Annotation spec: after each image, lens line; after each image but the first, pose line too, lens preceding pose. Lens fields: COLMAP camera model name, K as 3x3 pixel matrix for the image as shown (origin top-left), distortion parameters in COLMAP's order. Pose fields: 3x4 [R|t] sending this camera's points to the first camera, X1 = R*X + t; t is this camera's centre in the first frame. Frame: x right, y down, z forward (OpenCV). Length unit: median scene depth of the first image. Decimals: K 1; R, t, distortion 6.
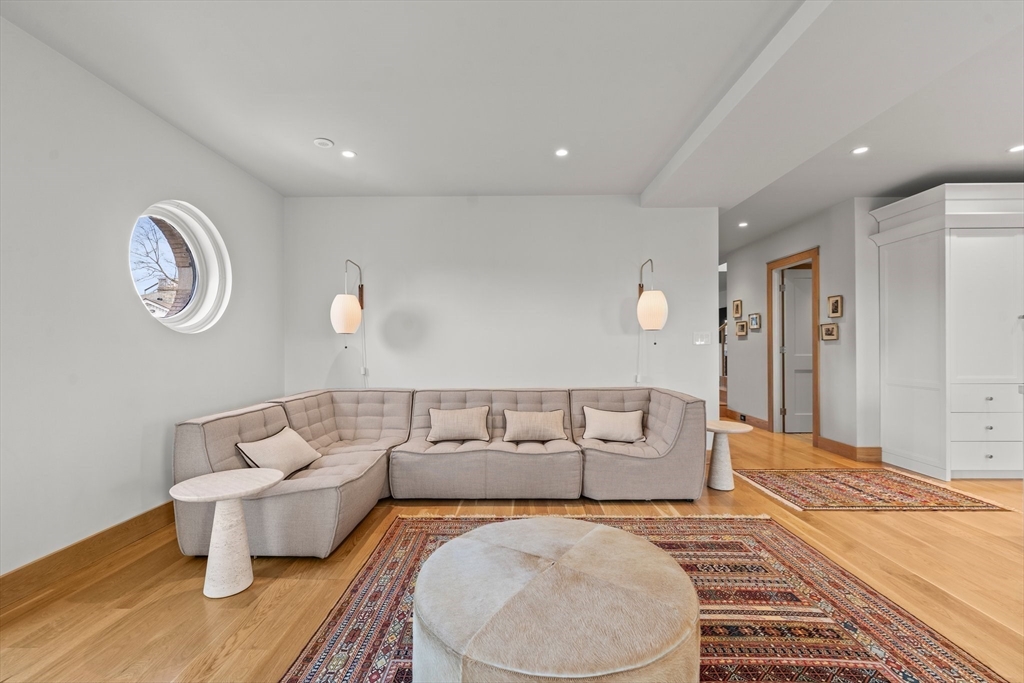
lens RADIAL K [[424.8, 0, 511.4], [0, 424.8, 342.6], [0, 0, 1]] dist [0.000240, 0.000079]
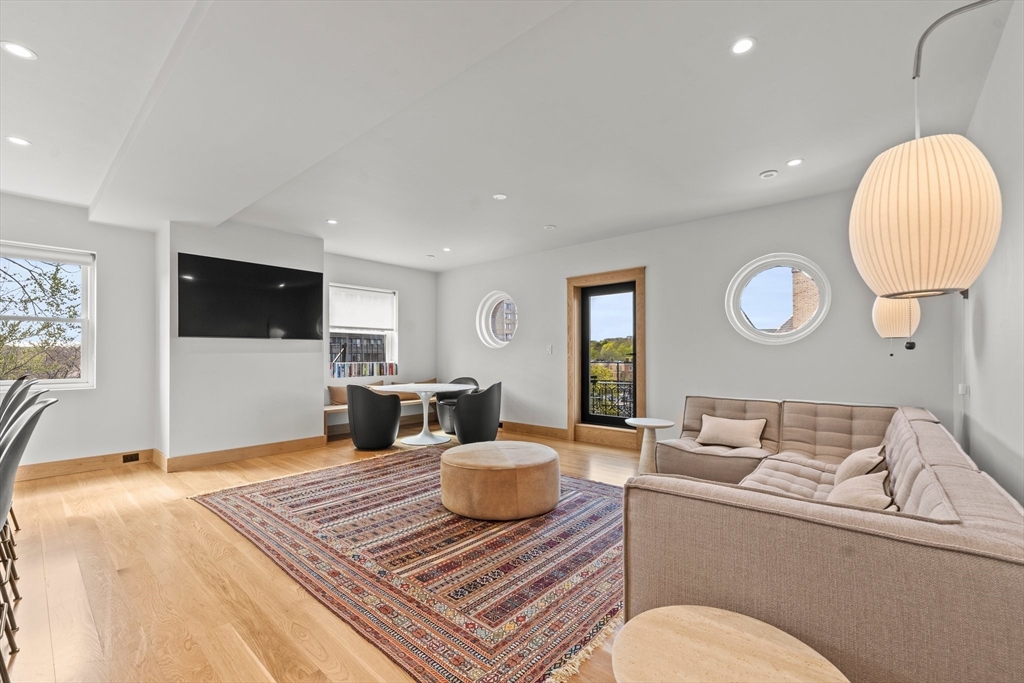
lens RADIAL K [[424.8, 0, 512.6], [0, 424.8, 348.6], [0, 0, 1]] dist [0.000240, 0.000079]
pose [[-0.640508, -0.010288, -0.767883, 1.323097], [0.007593, 0.999777, -0.019728, 0.015076], [0.767914, -0.018467, -0.640286, 1.839840]]
